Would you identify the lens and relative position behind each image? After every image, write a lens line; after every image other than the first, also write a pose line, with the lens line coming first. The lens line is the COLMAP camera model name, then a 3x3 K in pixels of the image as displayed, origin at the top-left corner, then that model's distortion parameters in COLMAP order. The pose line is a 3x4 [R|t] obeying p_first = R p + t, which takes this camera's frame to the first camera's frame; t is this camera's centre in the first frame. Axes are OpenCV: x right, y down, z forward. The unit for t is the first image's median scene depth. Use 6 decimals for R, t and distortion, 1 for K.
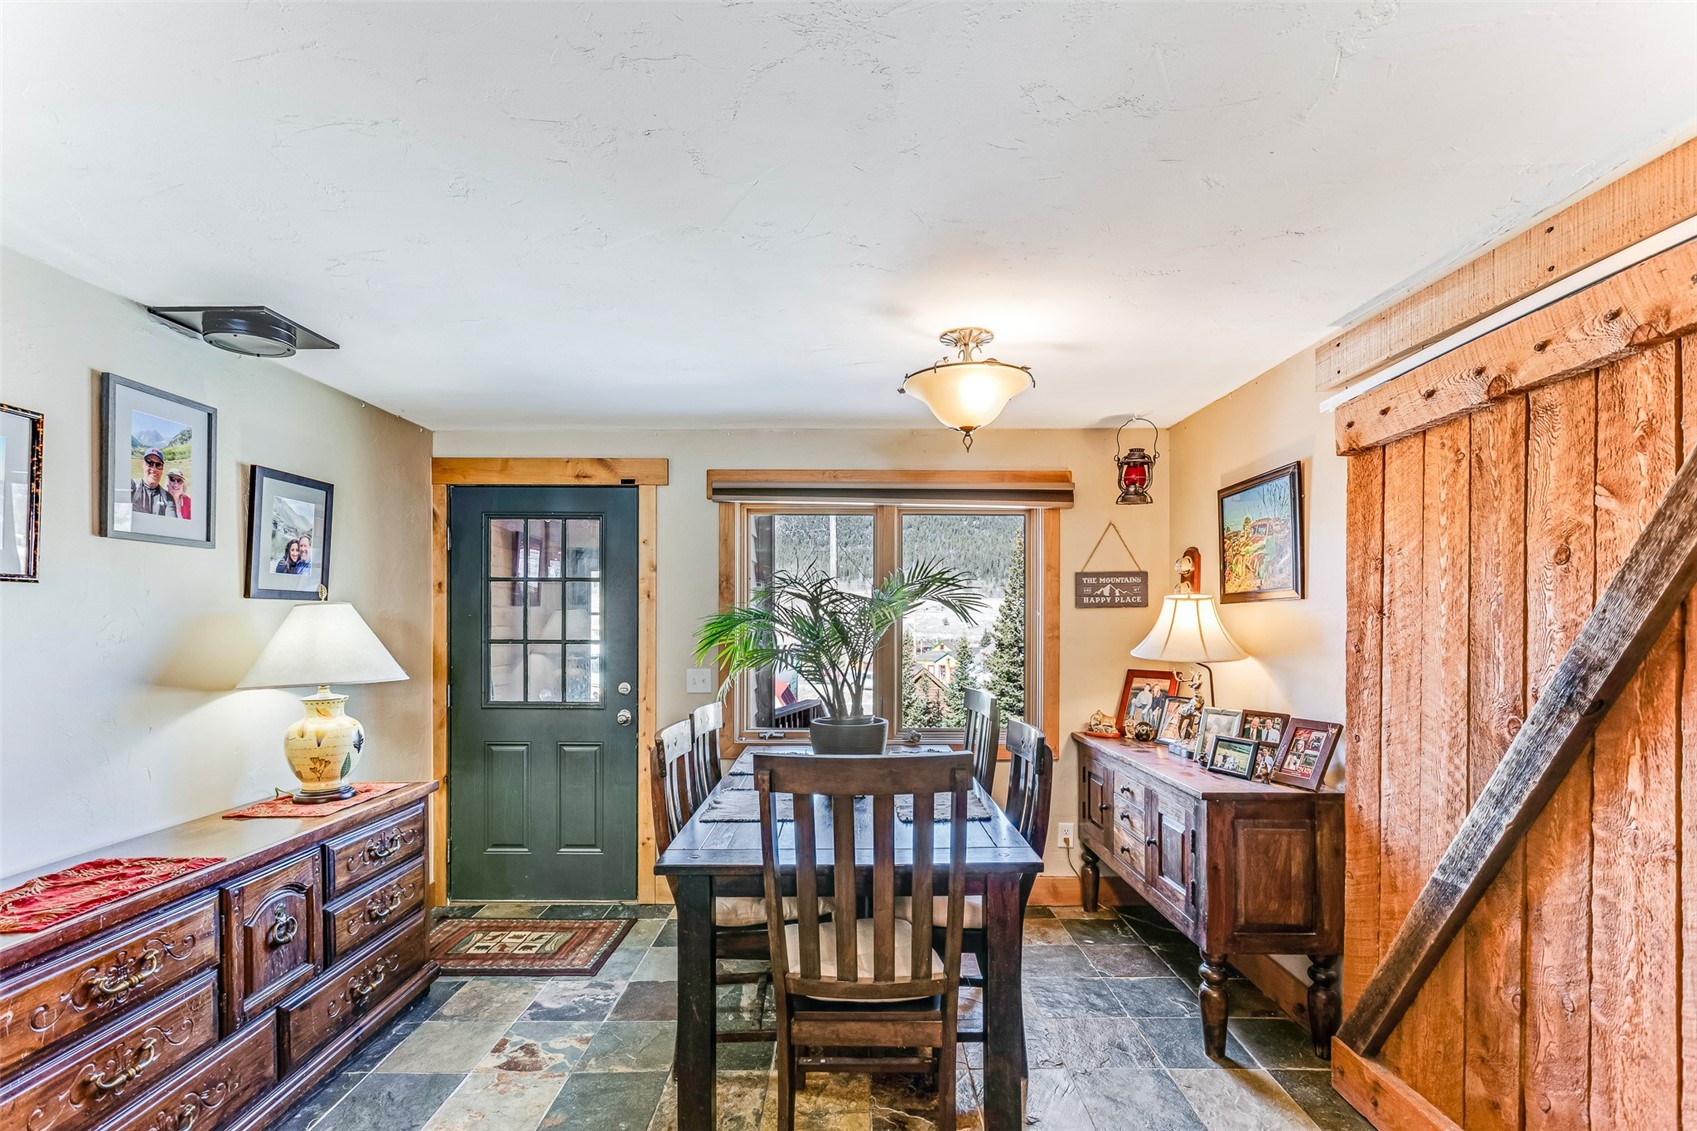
lens RADIAL K [[766.9, 0, 854.2], [0, 766.9, 614.2], [0, 0, 1]] dist [0.006915, 0.000280]
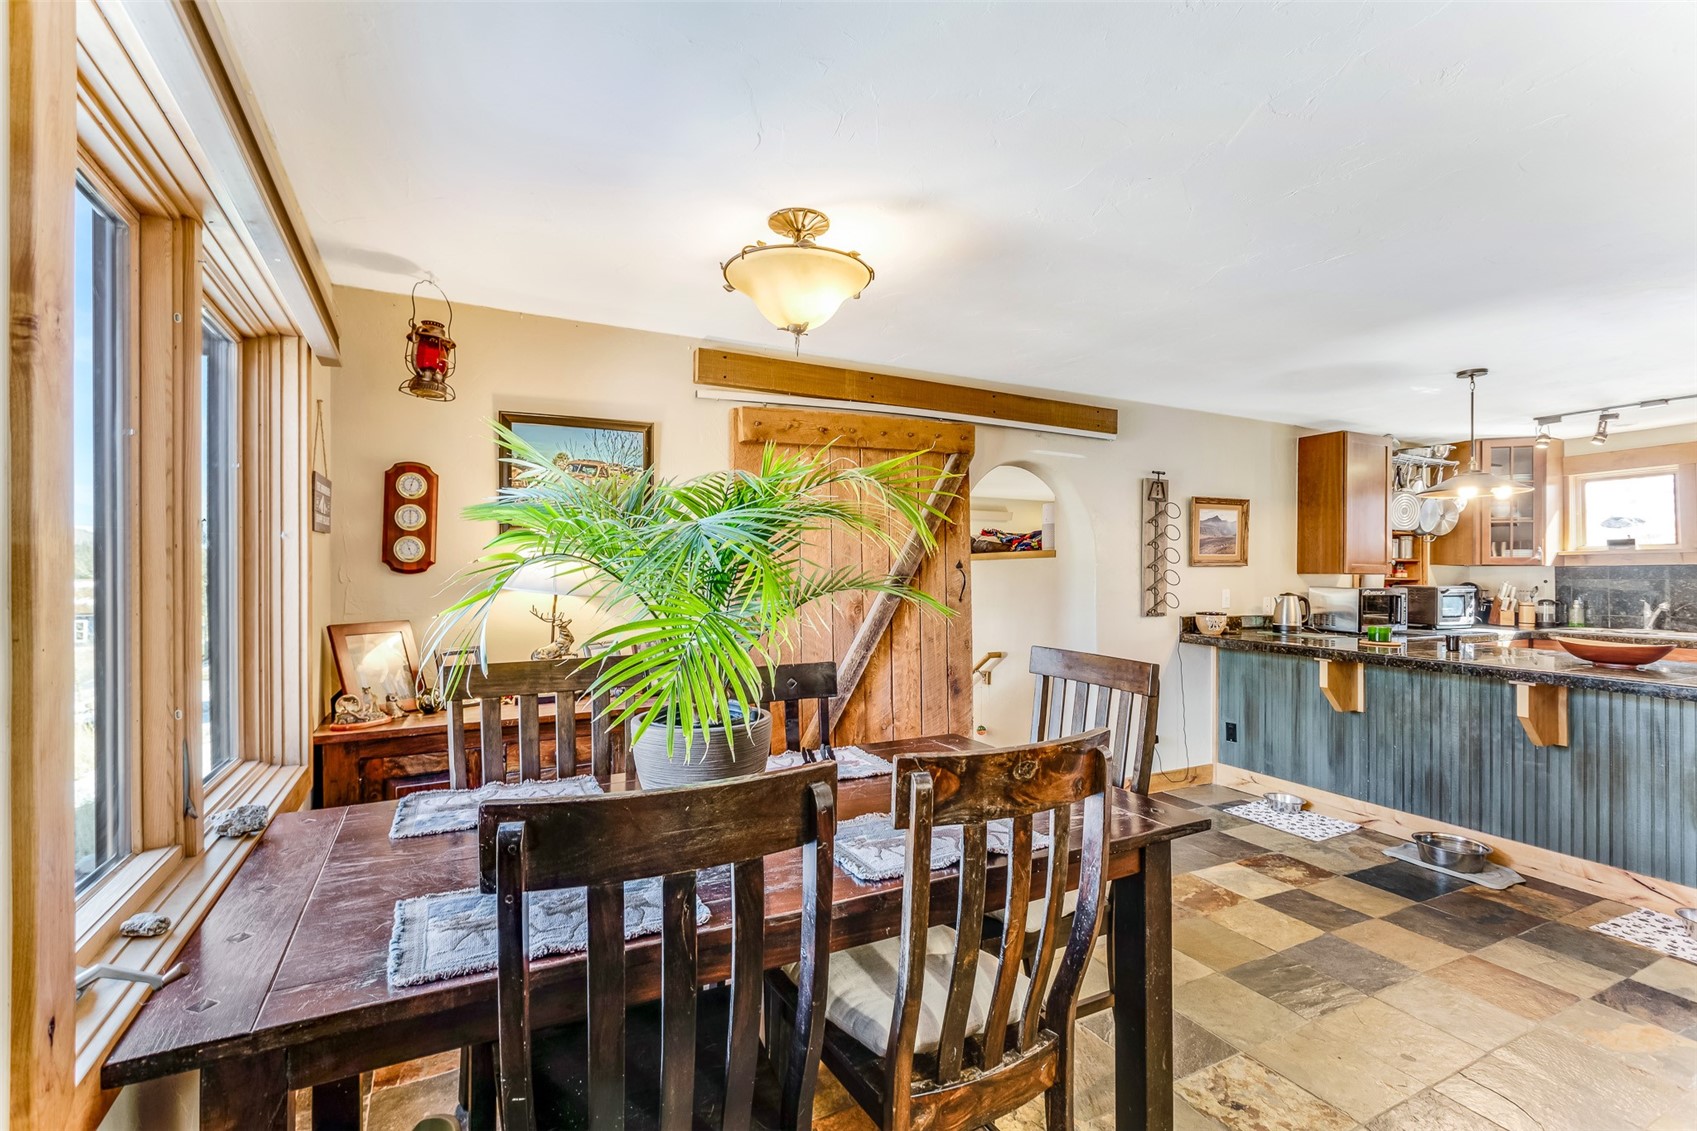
lens RADIAL K [[768.3, 0, 848.0], [0, 768.3, 580.3], [0, 0, 1]] dist [0.002478, 0.000050]
pose [[-0.450891, -0.008874, 0.892535, -0.737794], [-0.008371, 0.999949, 0.005712, 0.043552], [-0.892540, -0.004896, -0.450942, 1.495318]]
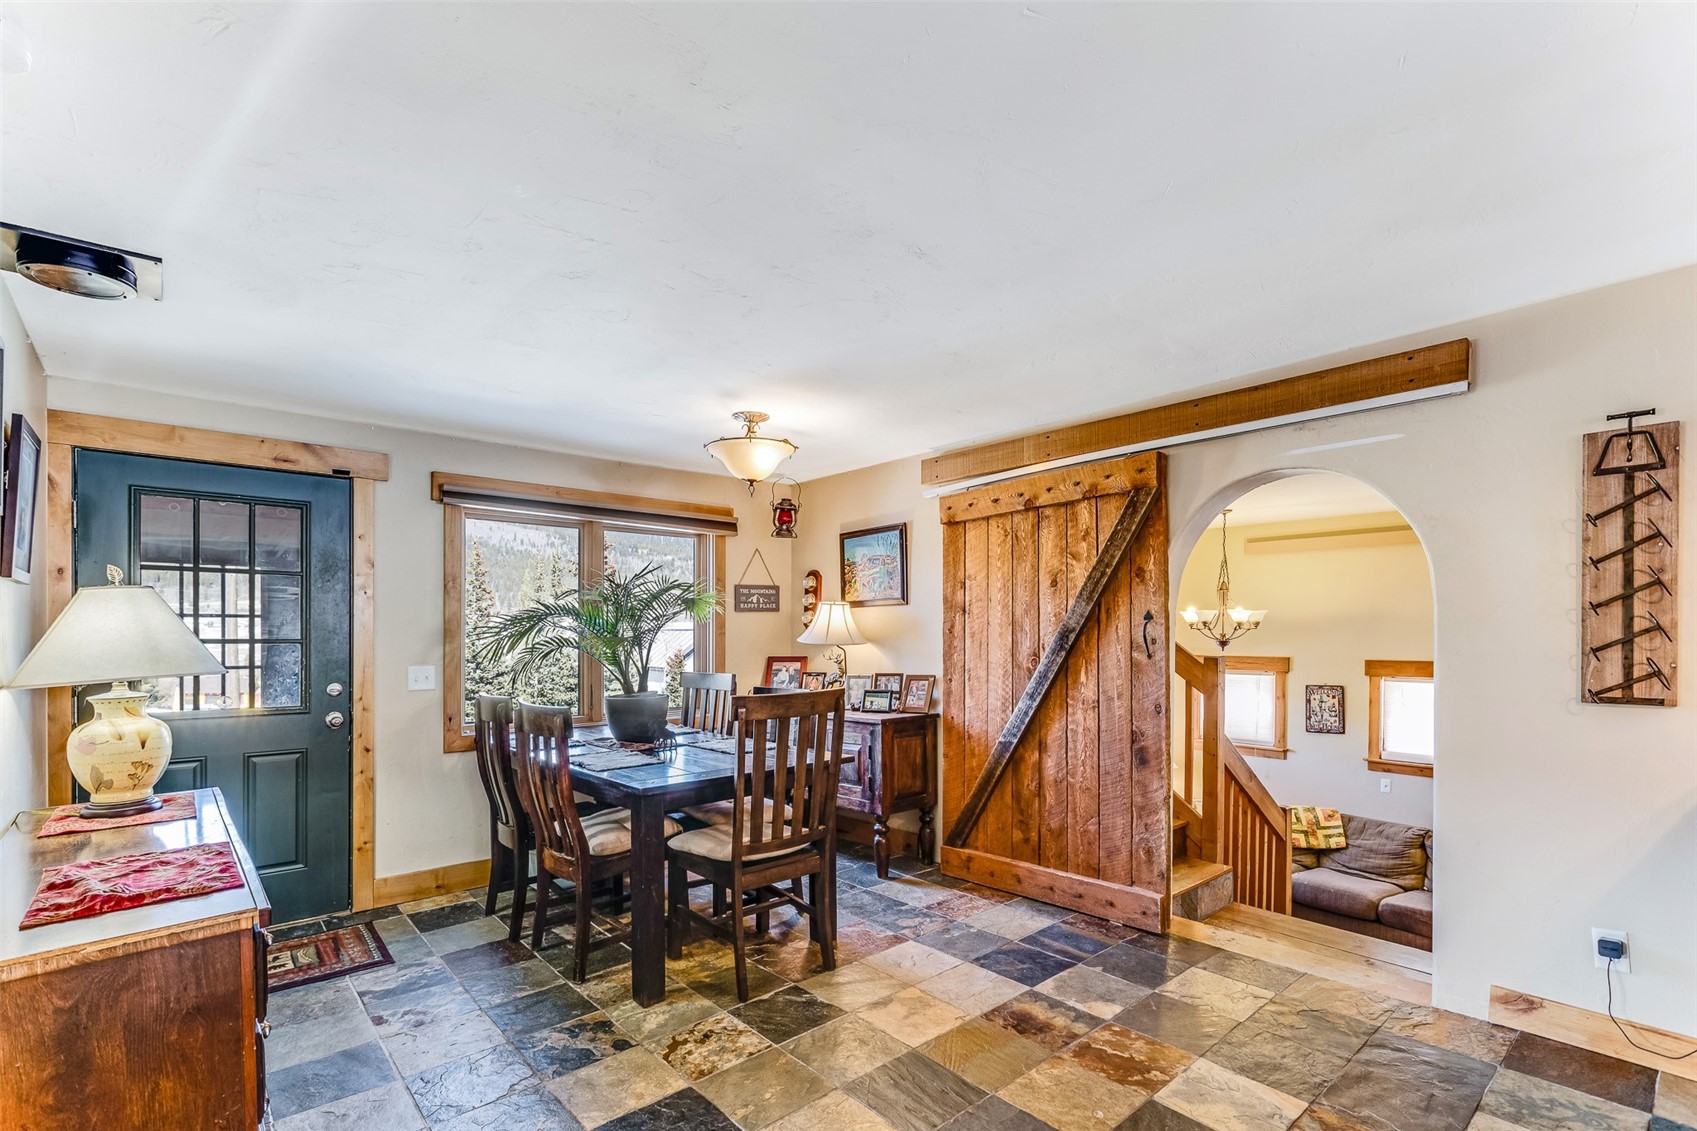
lens RADIAL K [[770.4, 0, 840.7], [0, 770.4, 635.9], [0, 0, 1]] dist [0.001380, 0.000282]
pose [[0.756666, -0.006593, 0.653769, -0.741638], [0.003486, 0.999976, 0.006050, 0.044361], [-0.653793, -0.002299, 0.756670, -0.214039]]
